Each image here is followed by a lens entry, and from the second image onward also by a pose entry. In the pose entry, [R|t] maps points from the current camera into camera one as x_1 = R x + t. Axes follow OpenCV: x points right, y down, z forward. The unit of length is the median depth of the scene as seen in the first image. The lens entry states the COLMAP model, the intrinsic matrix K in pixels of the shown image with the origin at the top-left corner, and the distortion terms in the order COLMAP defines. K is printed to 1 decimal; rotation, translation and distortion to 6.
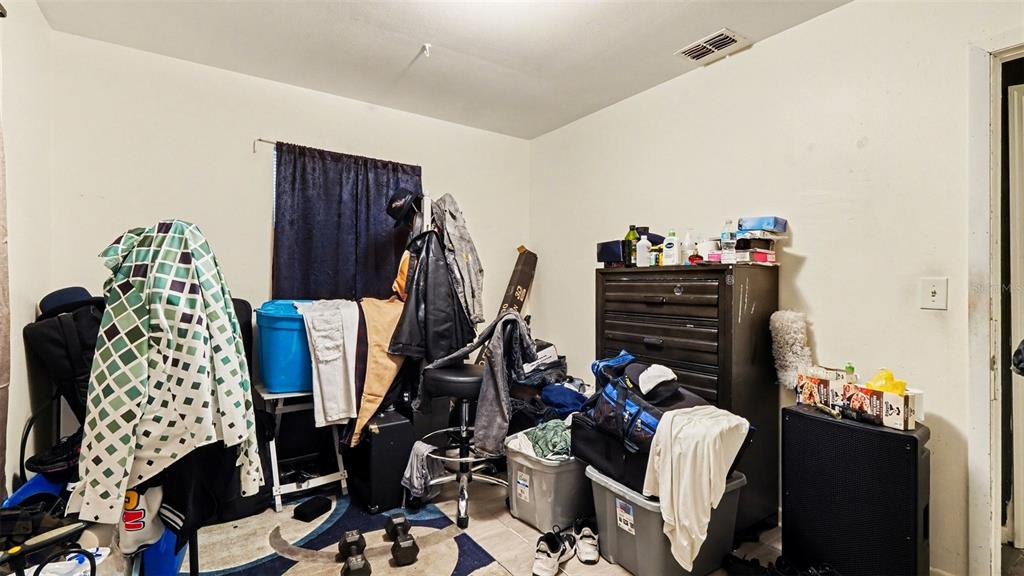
lens RADIAL K [[461.8, 0, 515.5], [0, 461.8, 291.8], [0, 0, 1]] dist [0.002161, 0.000113]
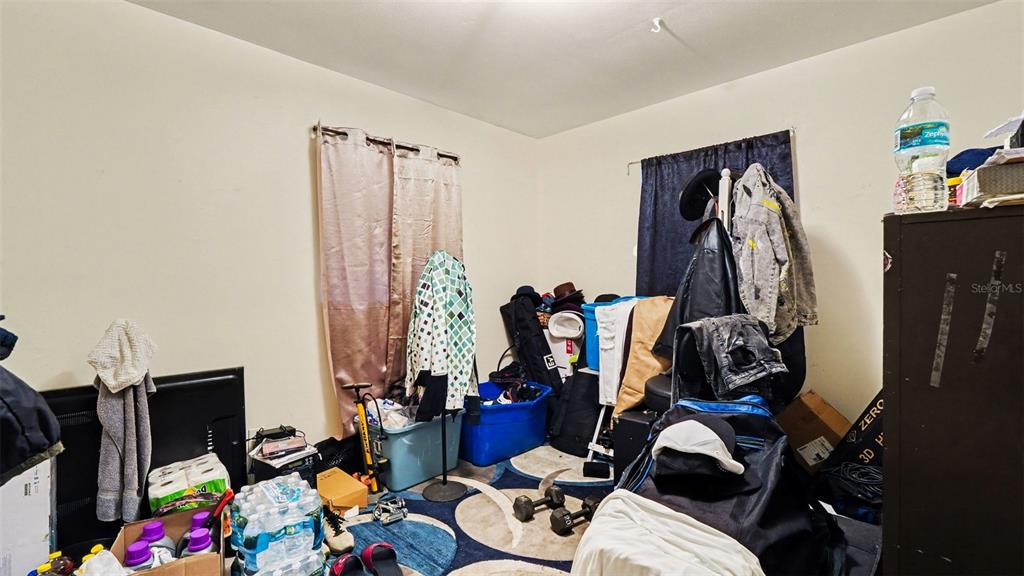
lens RADIAL K [[461.8, 0, 515.5], [0, 461.8, 291.8], [0, 0, 1]] dist [0.002161, 0.000113]
pose [[0.164463, 0.010988, -0.986322, 0.659935], [-0.001995, 0.999940, 0.010807, -0.005767], [0.986381, 0.000190, 0.164475, 0.559464]]
